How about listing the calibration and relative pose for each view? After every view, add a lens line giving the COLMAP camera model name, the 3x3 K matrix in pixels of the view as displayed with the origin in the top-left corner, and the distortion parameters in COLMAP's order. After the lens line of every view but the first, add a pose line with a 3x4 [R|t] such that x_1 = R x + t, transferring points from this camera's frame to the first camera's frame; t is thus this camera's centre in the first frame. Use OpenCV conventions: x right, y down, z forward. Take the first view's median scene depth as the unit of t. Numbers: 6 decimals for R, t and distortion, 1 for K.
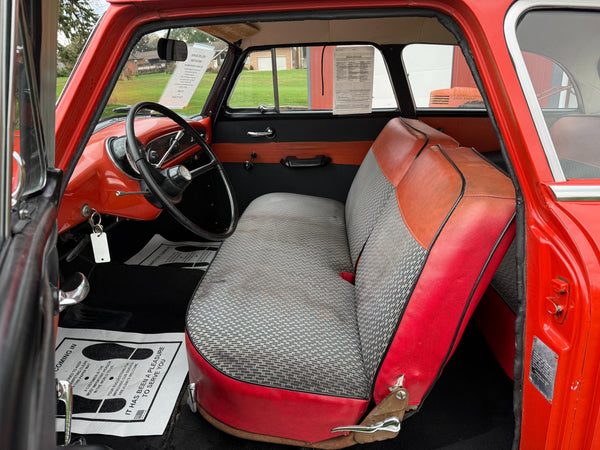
lens RADIAL K [[424.3, 0, 297.0], [0, 424.3, 229.2], [0, 0, 1]] dist [0.049397, -0.060690]
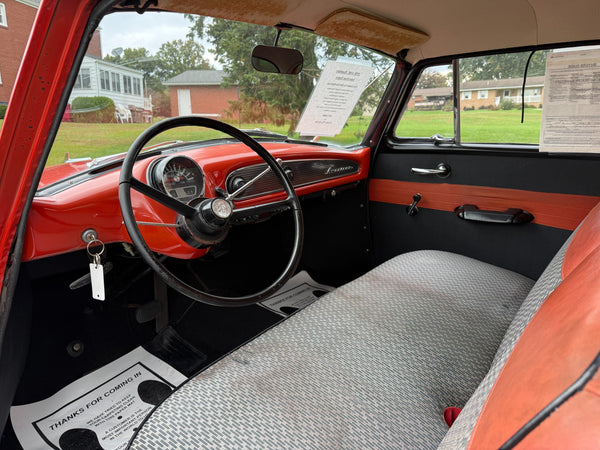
lens RADIAL K [[424.3, 0, 295.4], [0, 424.3, 225.4], [0, 0, 1]] dist [0.049397, -0.060690]
pose [[0.821110, 0.150668, -0.550525, 0.229760], [-0.198759, 0.979639, -0.028341, -0.089194], [0.535045, 0.132693, 0.834338, 0.364191]]
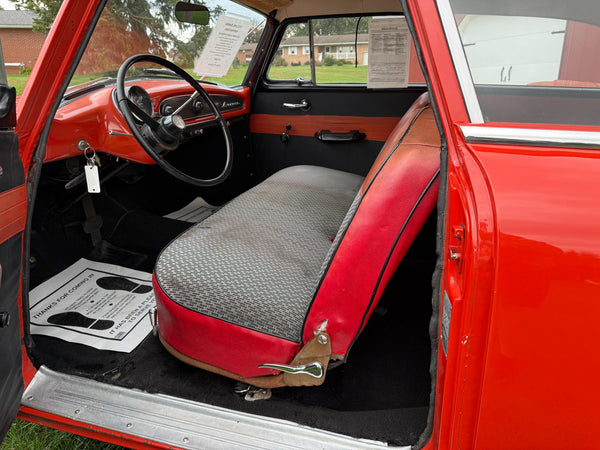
lens RADIAL K [[424.3, 0, 296.2], [0, 424.3, 224.1], [0, 0, 1]] dist [0.049397, -0.060690]
pose [[0.972921, 0.098249, -0.209216, 0.236238], [-0.097983, 0.995120, 0.011663, 0.070845], [0.209340, 0.009153, 0.977800, 0.000109]]
